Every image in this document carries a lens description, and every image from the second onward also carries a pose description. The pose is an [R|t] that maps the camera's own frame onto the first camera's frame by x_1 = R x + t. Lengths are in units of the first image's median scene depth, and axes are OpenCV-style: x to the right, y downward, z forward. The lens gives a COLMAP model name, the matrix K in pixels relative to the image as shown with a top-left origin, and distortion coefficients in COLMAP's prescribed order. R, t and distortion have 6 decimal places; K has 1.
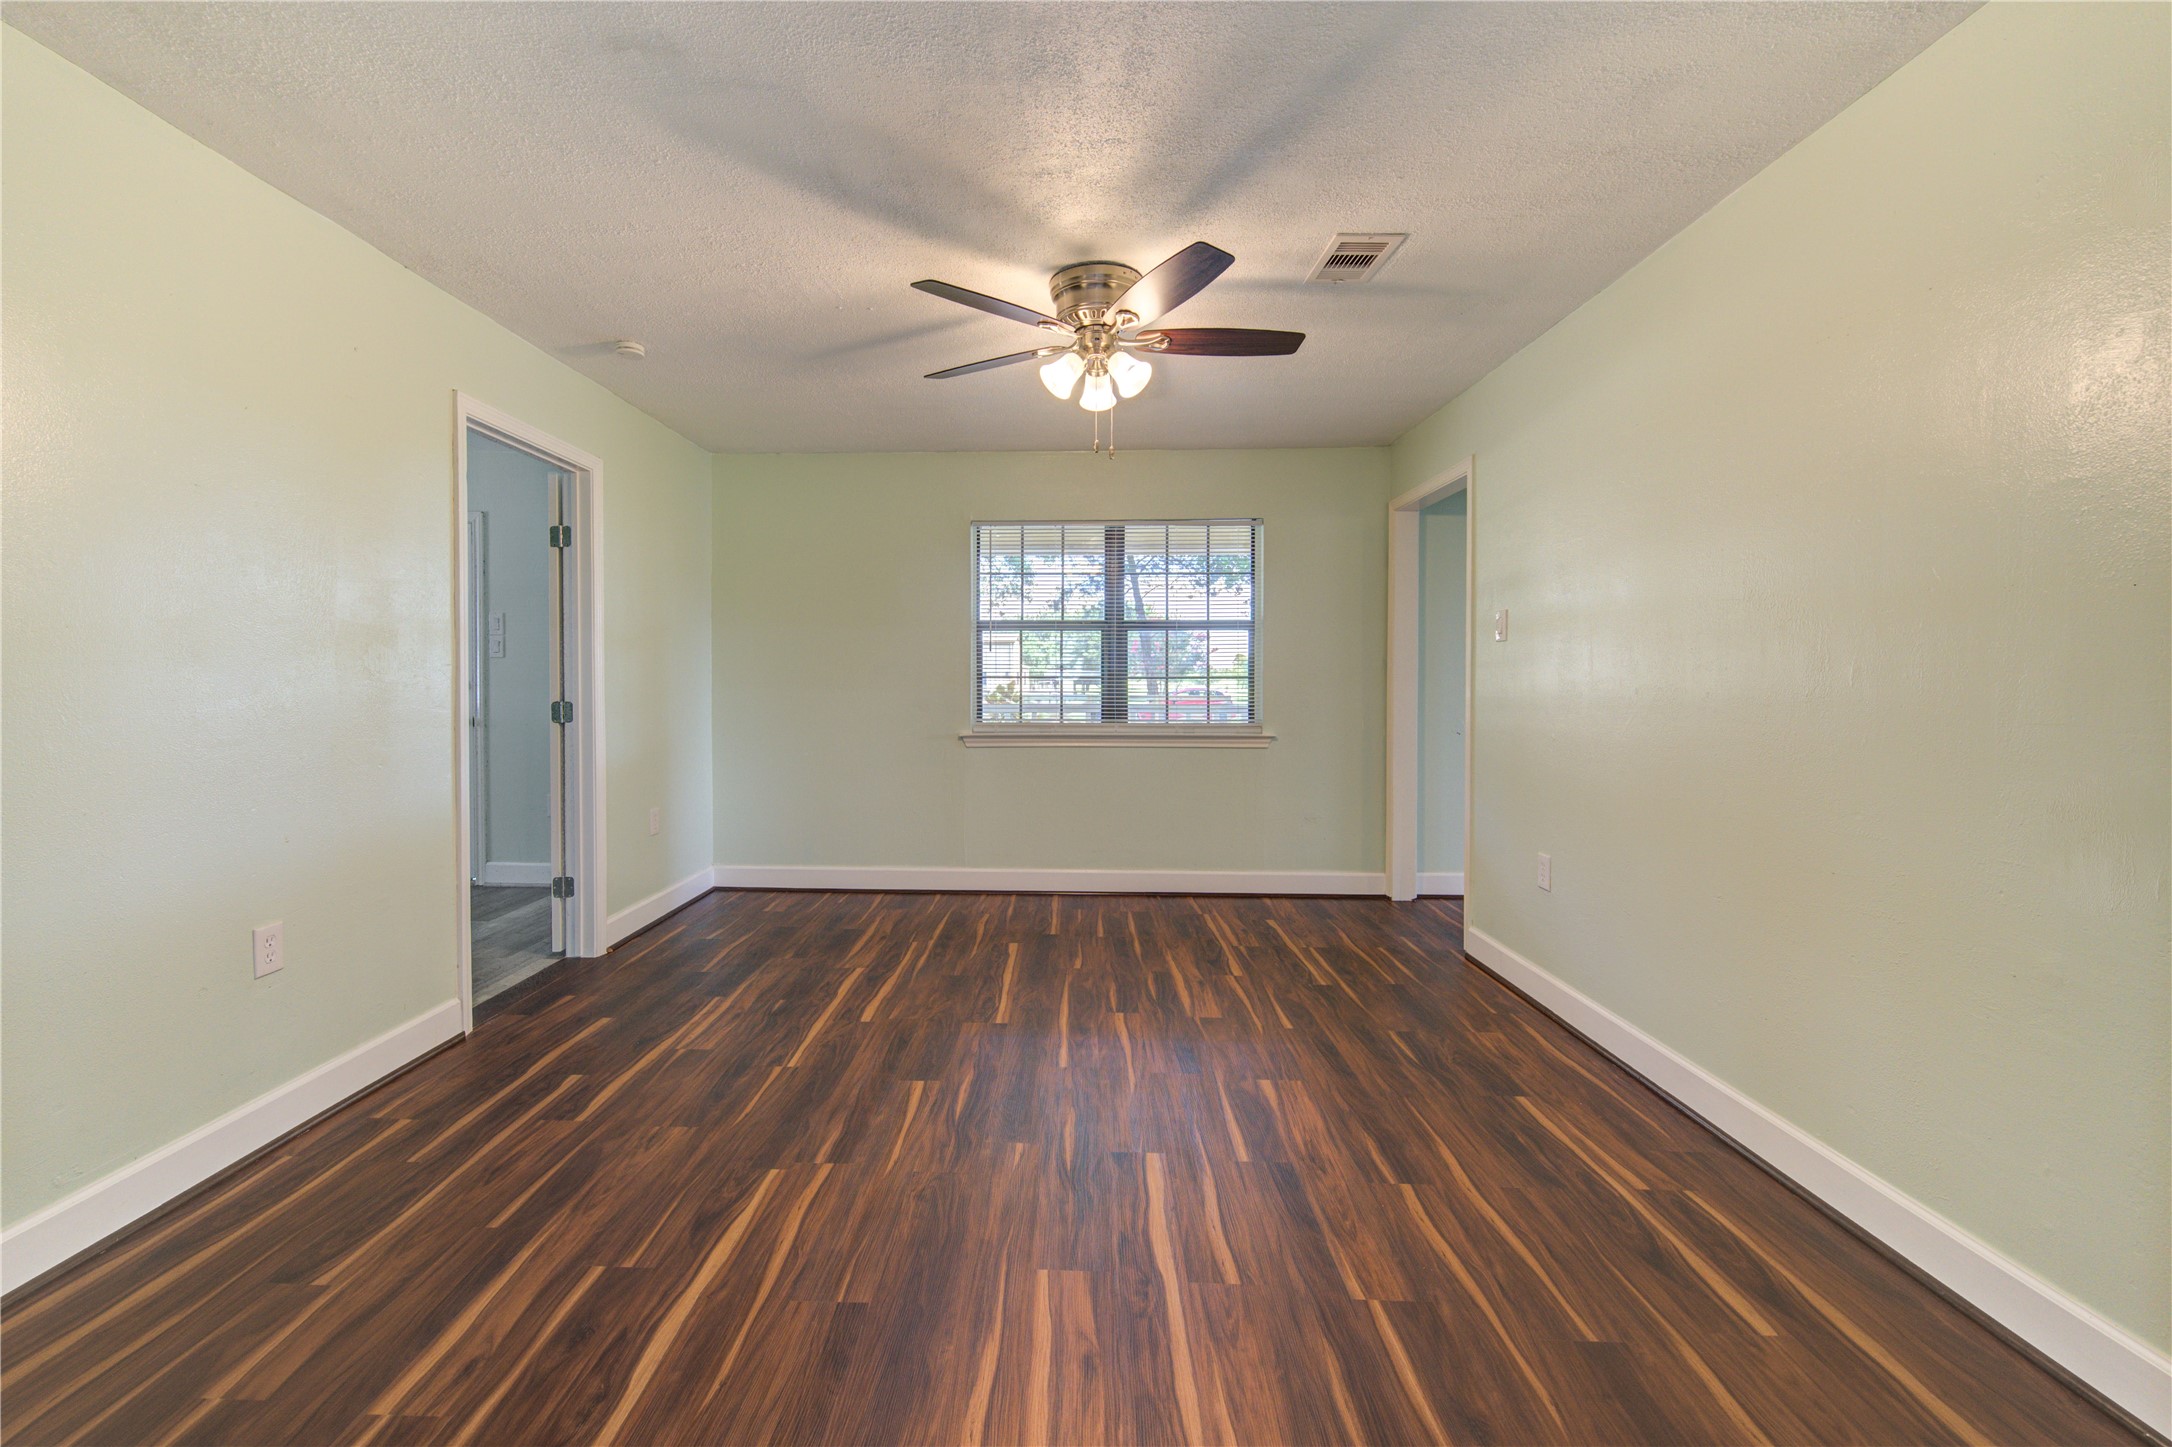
lens RADIAL K [[911.8, 0, 1059.8], [0, 911.8, 734.0], [0, 0, 1]] dist [-0.002132, -0.000436]
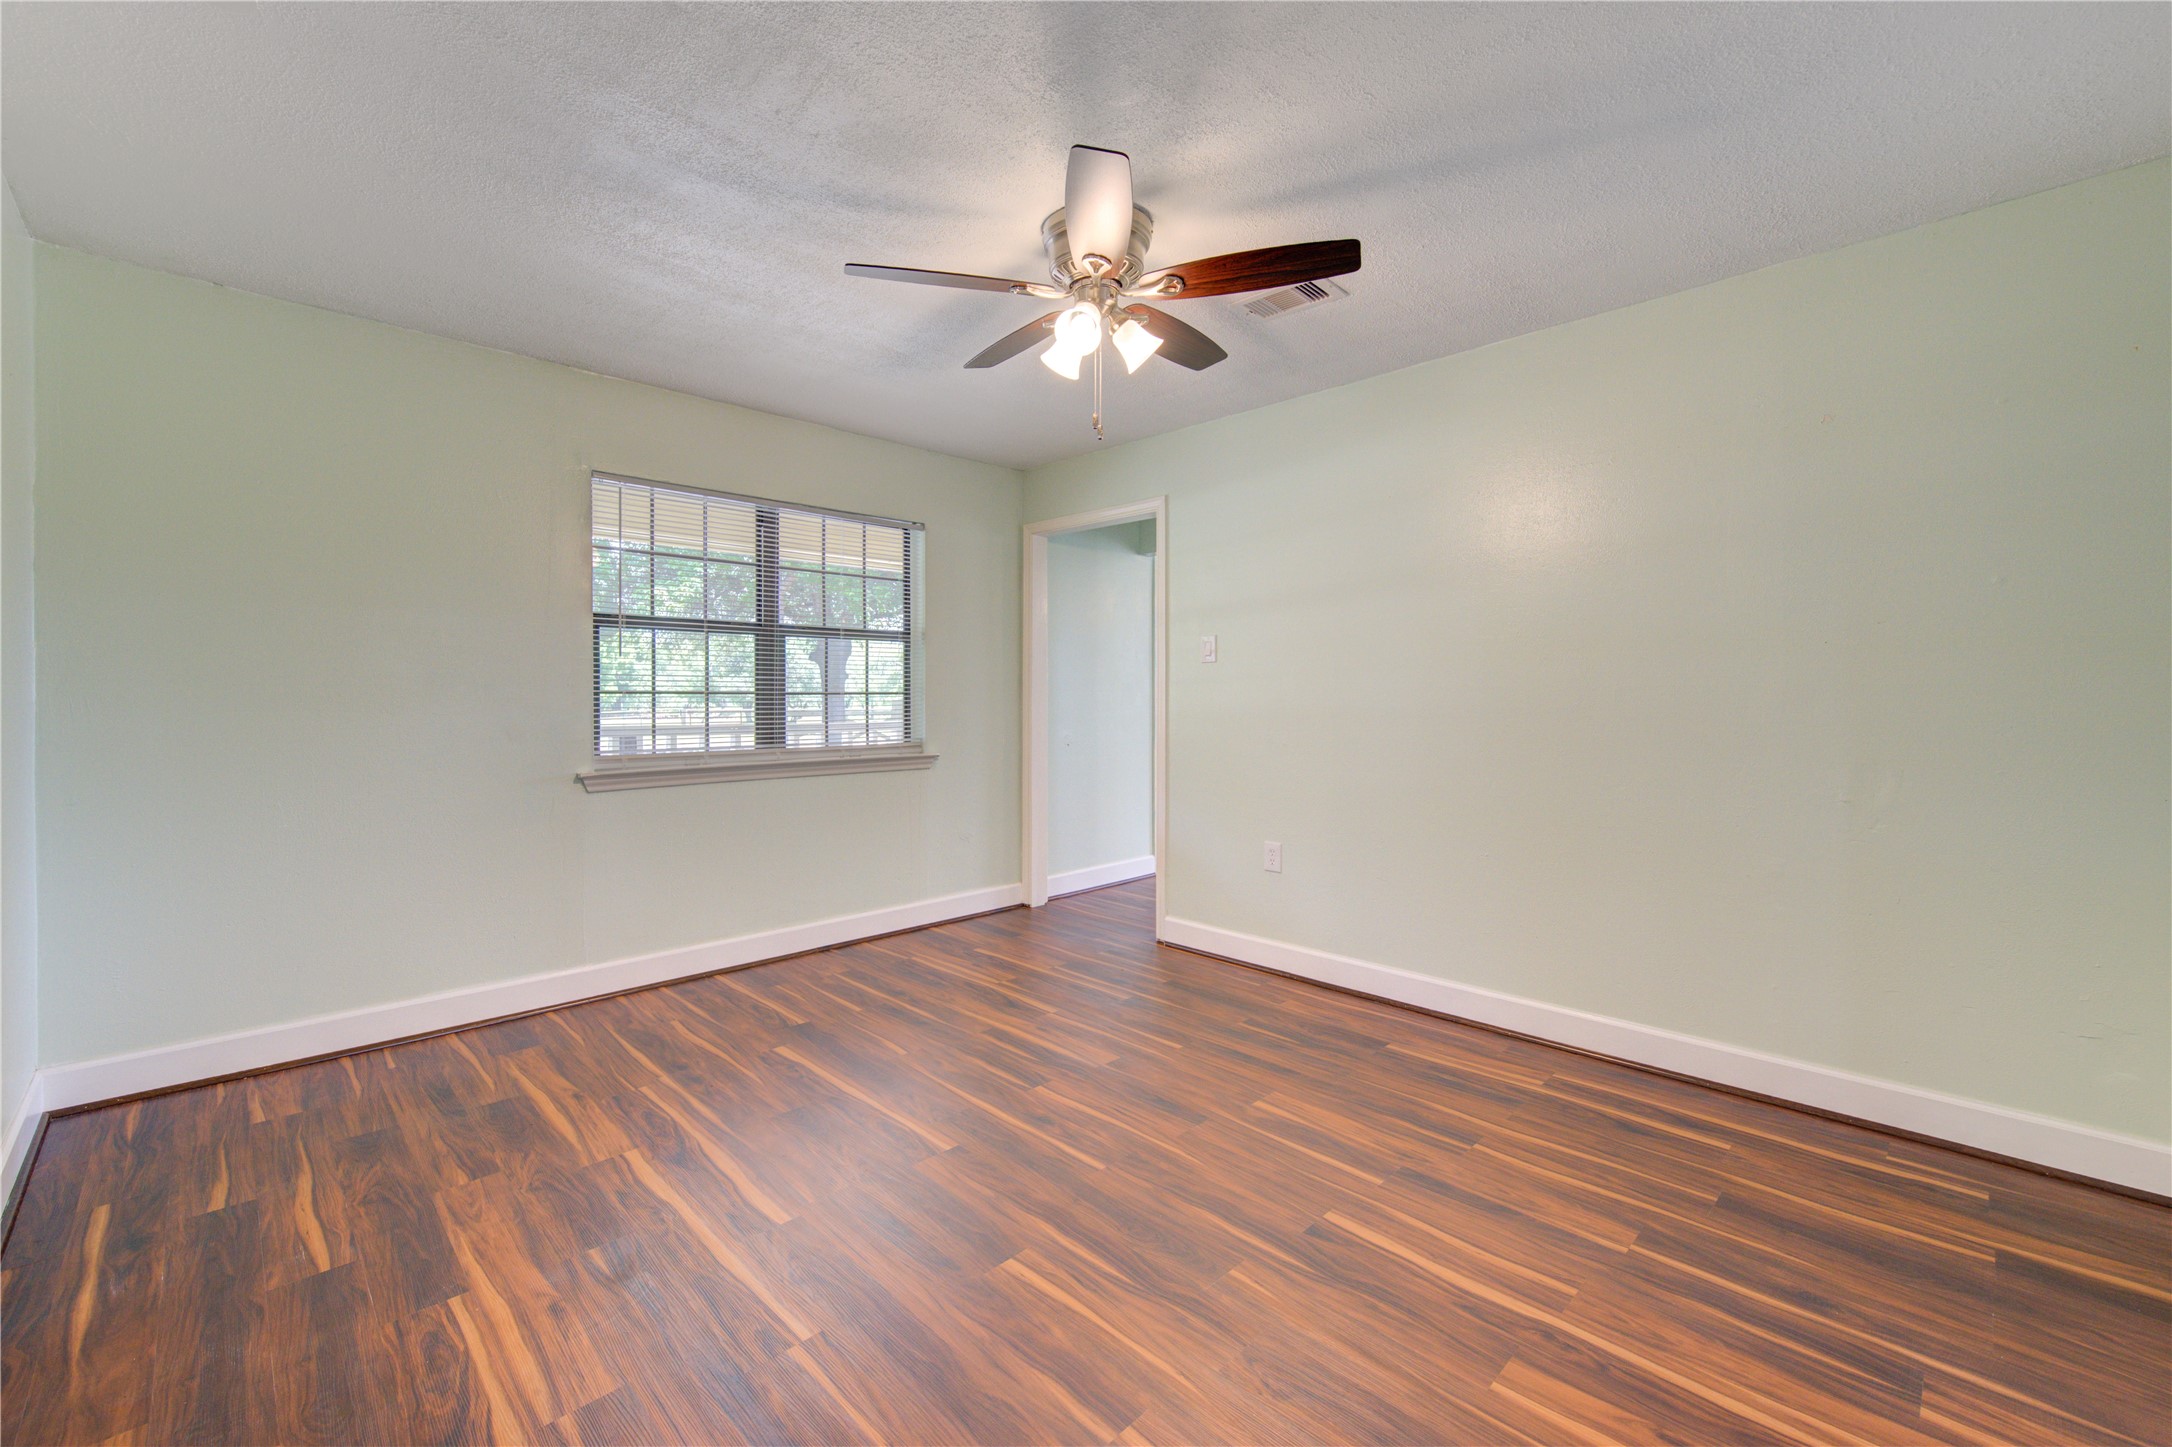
lens RADIAL K [[887.7, 0, 1099.8], [0, 887.7, 725.7], [0, 0, 1]] dist [0.000888, -0.000414]
pose [[0.697857, -0.024929, 0.715803, -0.471317], [0.042034, 0.999097, -0.006185, -0.023712], [-0.715003, 0.034405, 0.698275, 0.360455]]
